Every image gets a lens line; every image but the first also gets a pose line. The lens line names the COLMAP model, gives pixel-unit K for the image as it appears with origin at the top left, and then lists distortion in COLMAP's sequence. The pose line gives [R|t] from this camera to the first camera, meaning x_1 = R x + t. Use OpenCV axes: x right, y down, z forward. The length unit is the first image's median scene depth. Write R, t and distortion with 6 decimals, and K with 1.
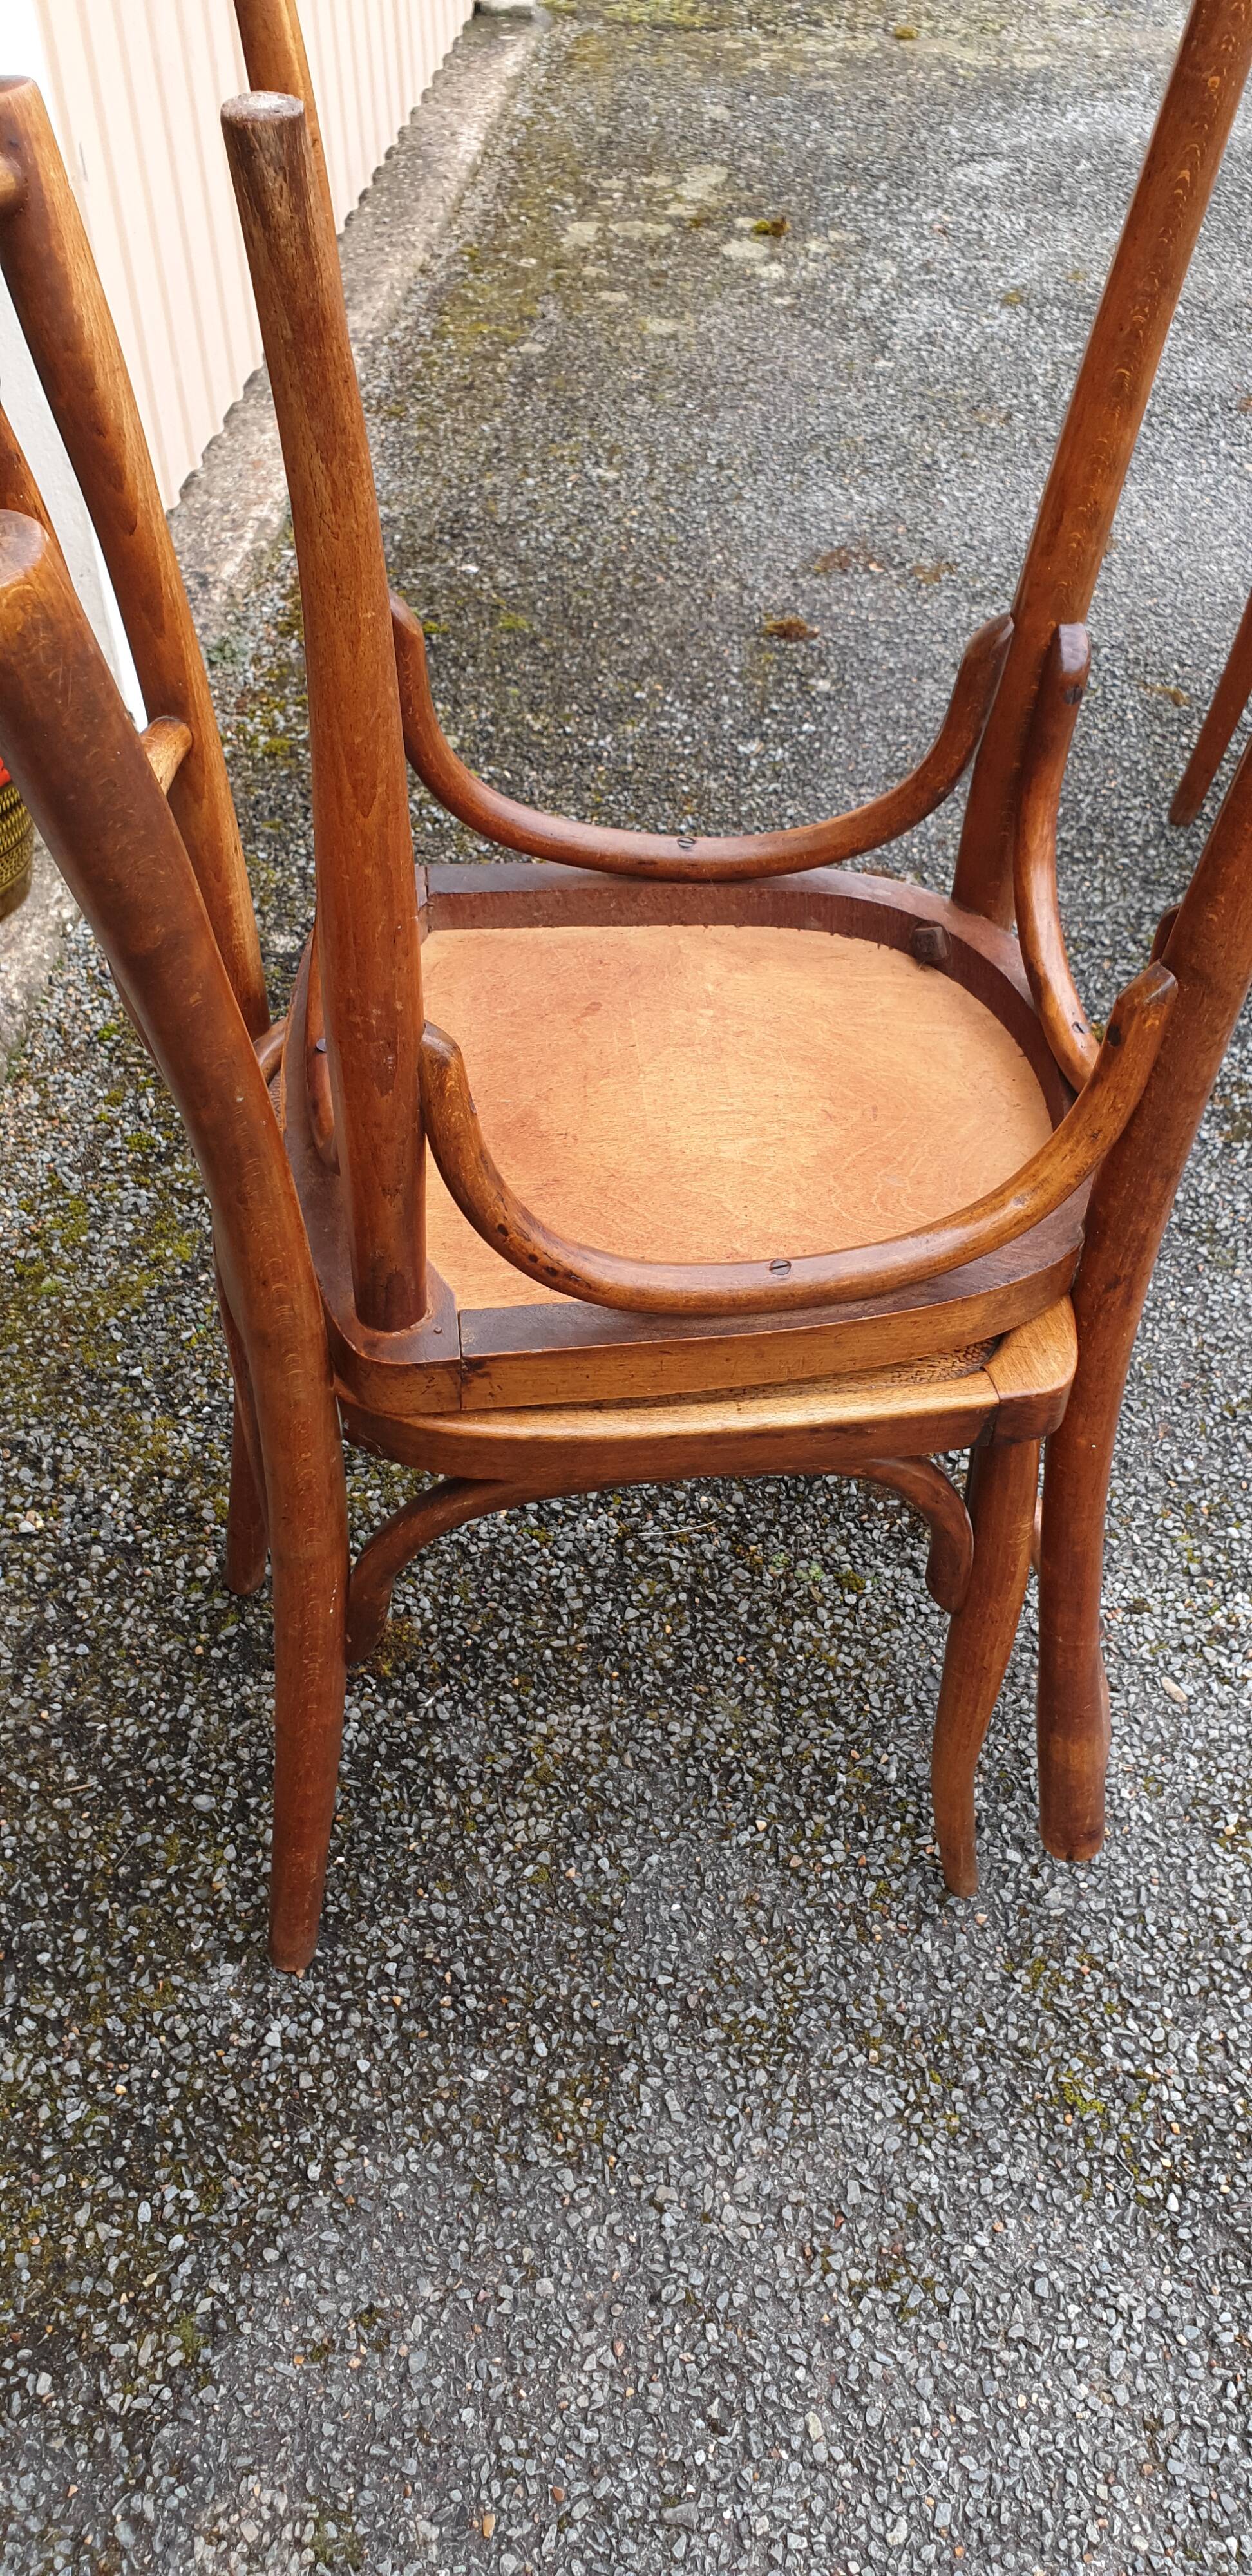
lens RADIAL K [[1980.3, 0, 548.1], [0, 1980.3, 1330.0], [0, 0, 1]] dist [-0.021378, 0.050841]
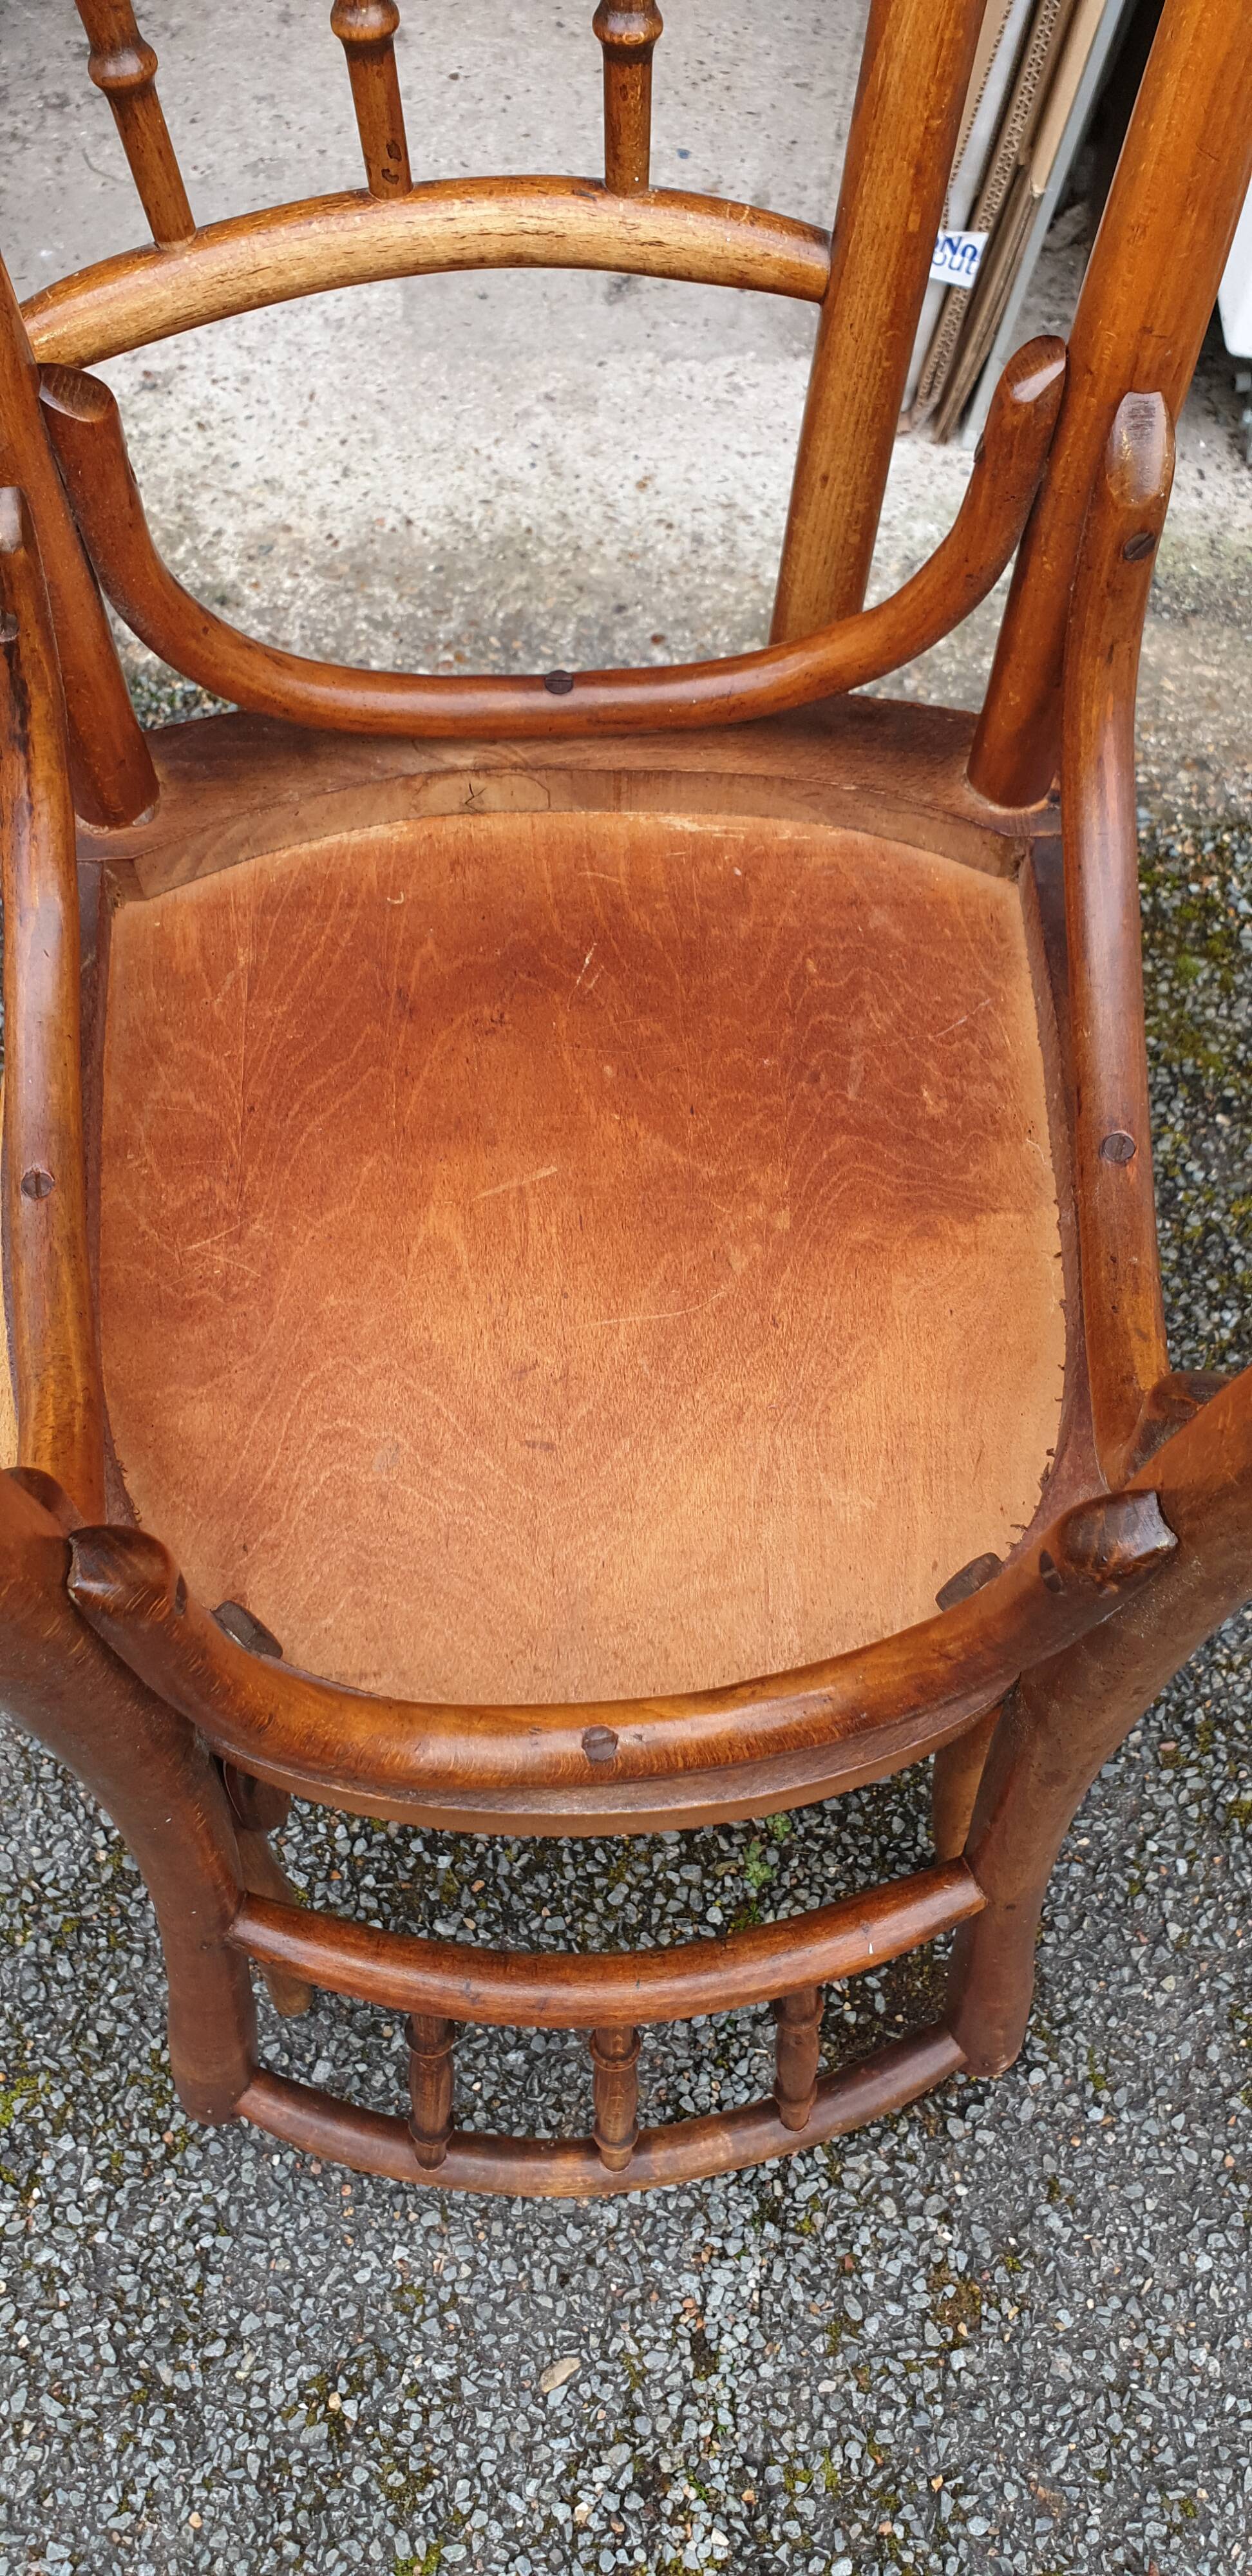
lens RADIAL K [[1980.3, 0, 617.0], [0, 1980.3, 1259.7], [0, 0, 1]] dist [-0.021378, 0.050841]
pose [[-0.030918, 0.891152, -0.452650, 0.297528], [-0.735860, 0.286184, 0.613685, -0.397926], [0.676428, 0.352061, 0.646915, 0.446865]]
